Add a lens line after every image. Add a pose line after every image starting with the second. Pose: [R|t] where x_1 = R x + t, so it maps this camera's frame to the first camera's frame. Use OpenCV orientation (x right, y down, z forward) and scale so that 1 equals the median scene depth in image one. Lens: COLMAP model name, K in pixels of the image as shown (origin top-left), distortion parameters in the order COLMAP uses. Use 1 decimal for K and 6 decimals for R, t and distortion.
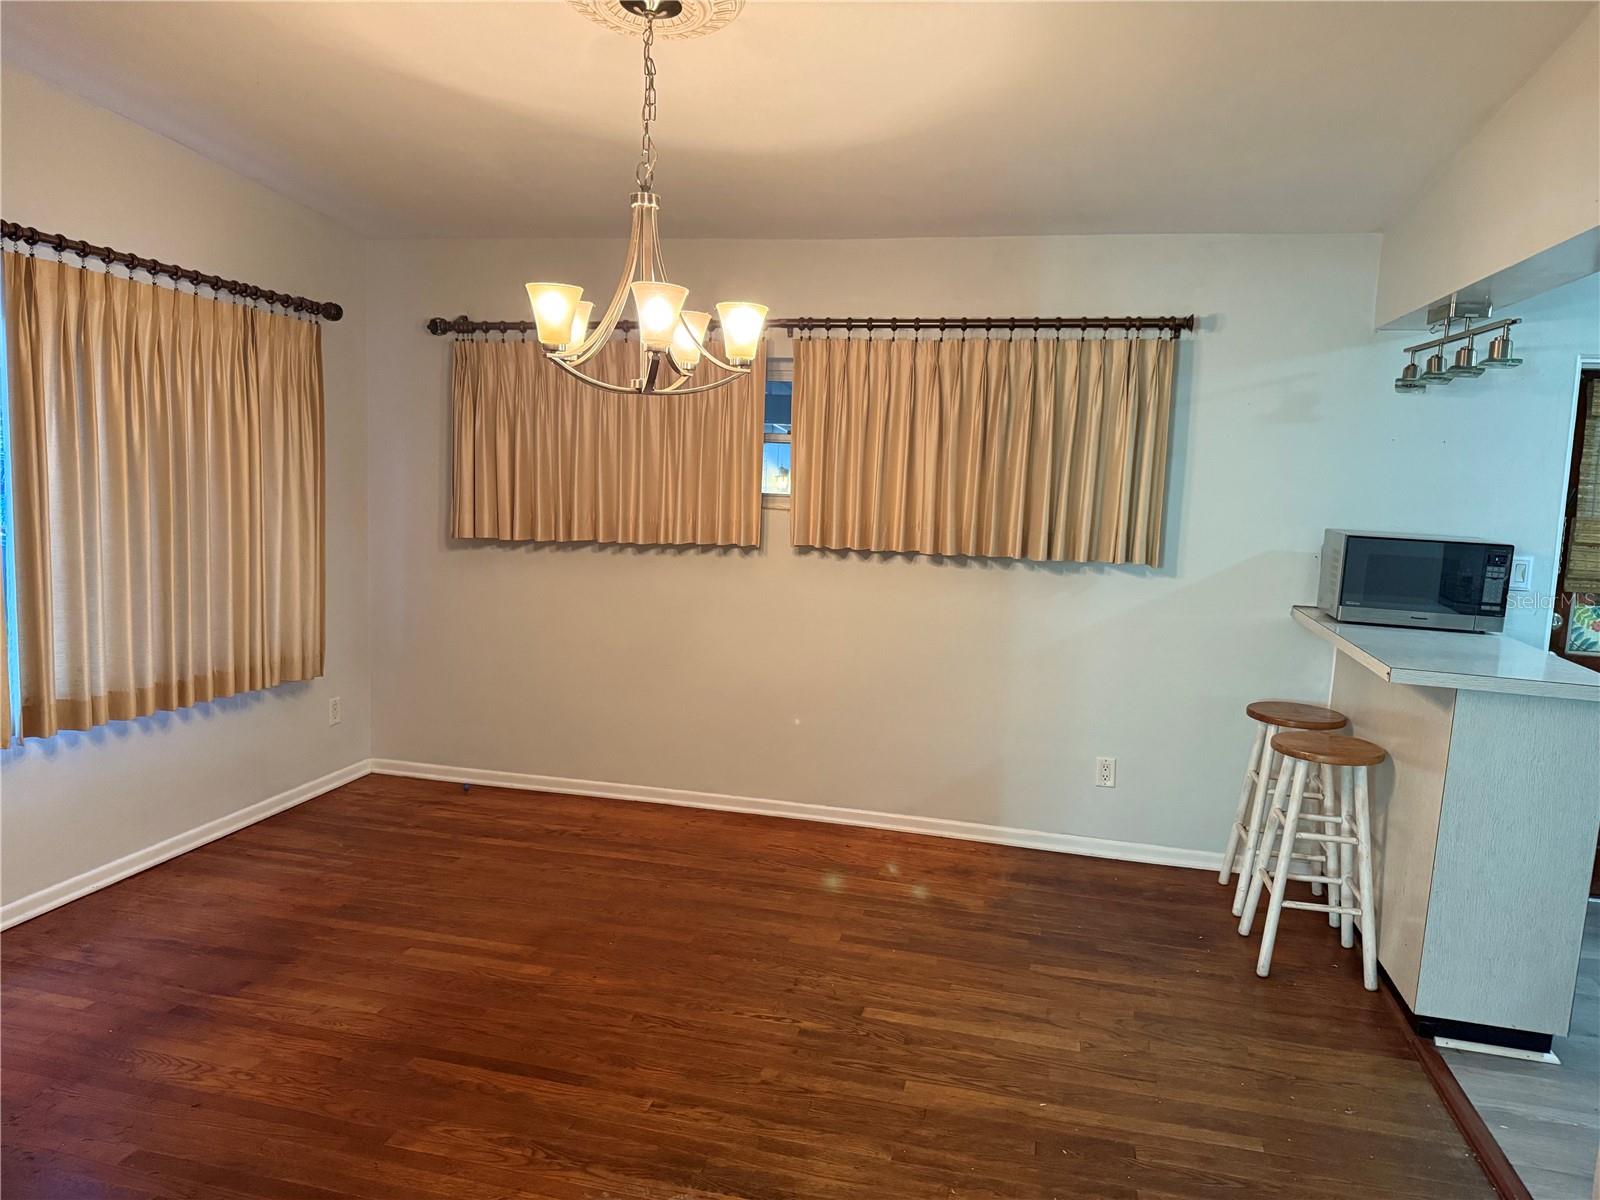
lens RADIAL K [[1125.7, 0, 800.9], [0, 1125.7, 612.3], [0, 0, 1]] dist [0.055933, -0.075493]
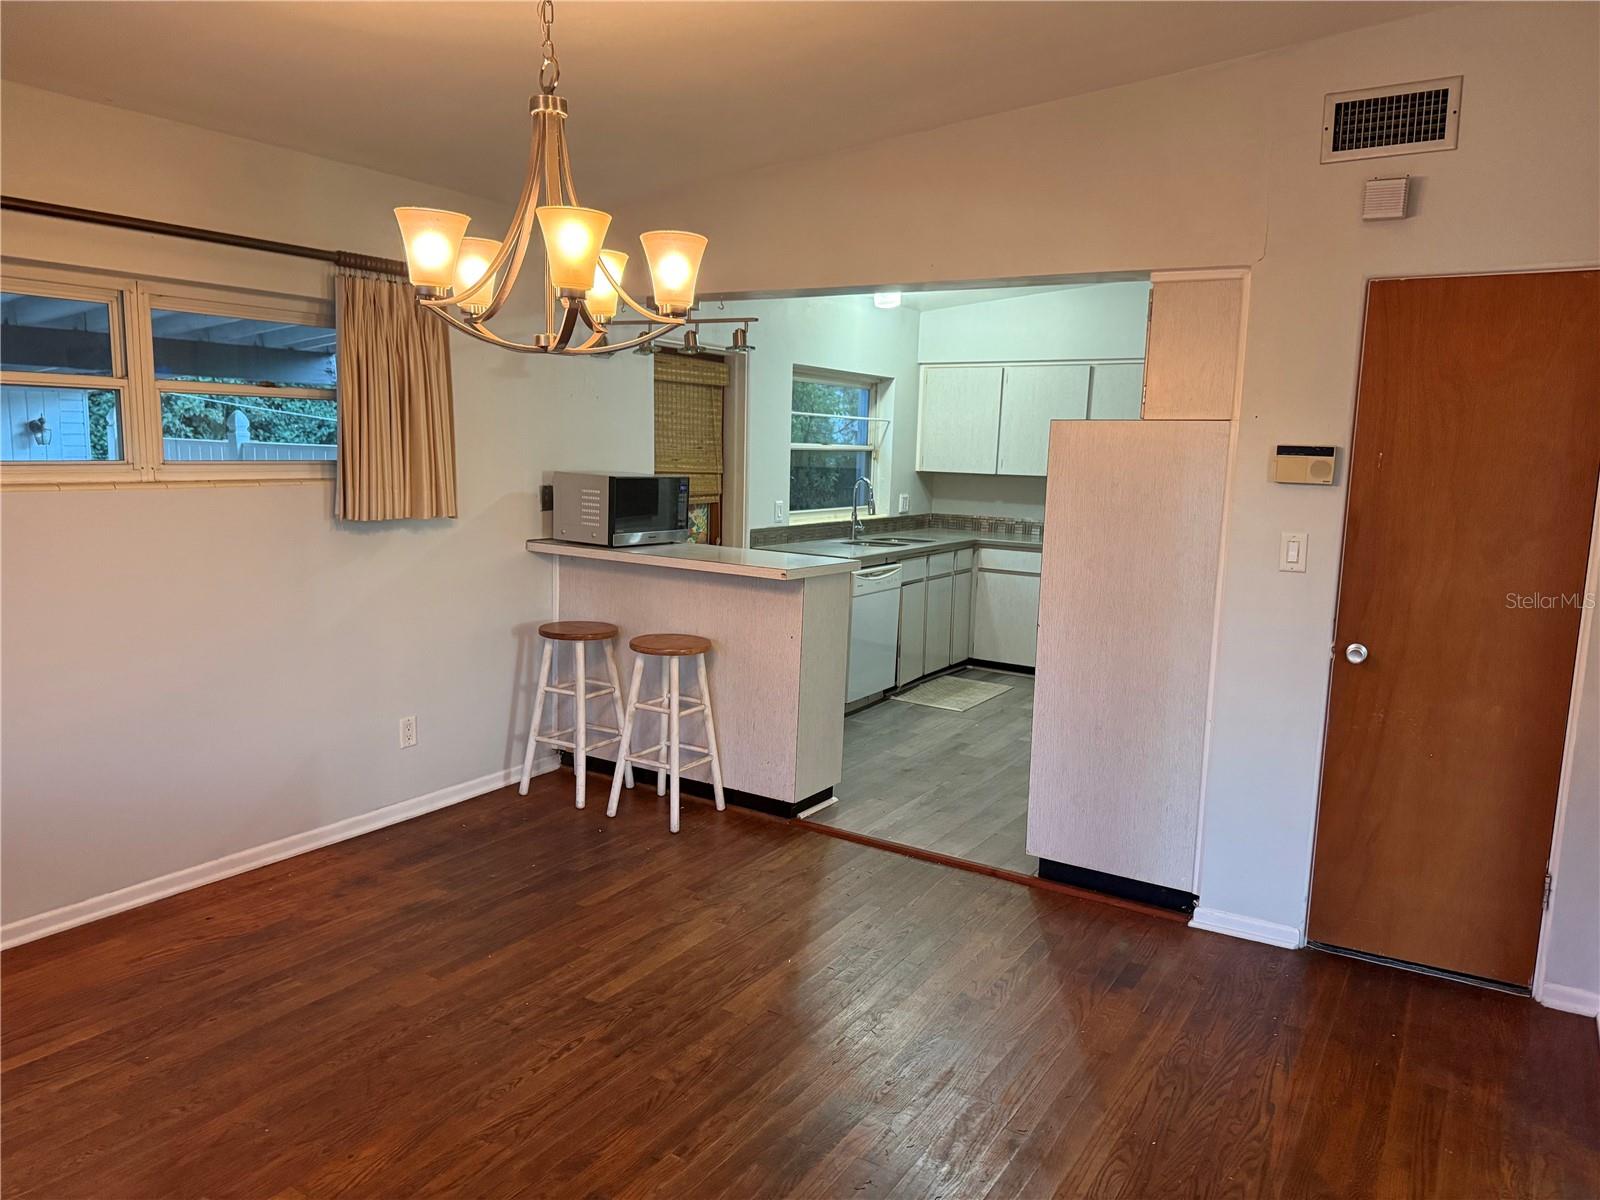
lens RADIAL K [[1125.7, 0, 798.3], [0, 1125.7, 587.1], [0, 0, 1]] dist [0.055933, -0.075493]
pose [[0.311363, -0.153970, 0.937735, -0.668290], [0.115510, 0.985602, 0.123476, -0.081710], [-0.943245, 0.069872, 0.324665, 0.452132]]
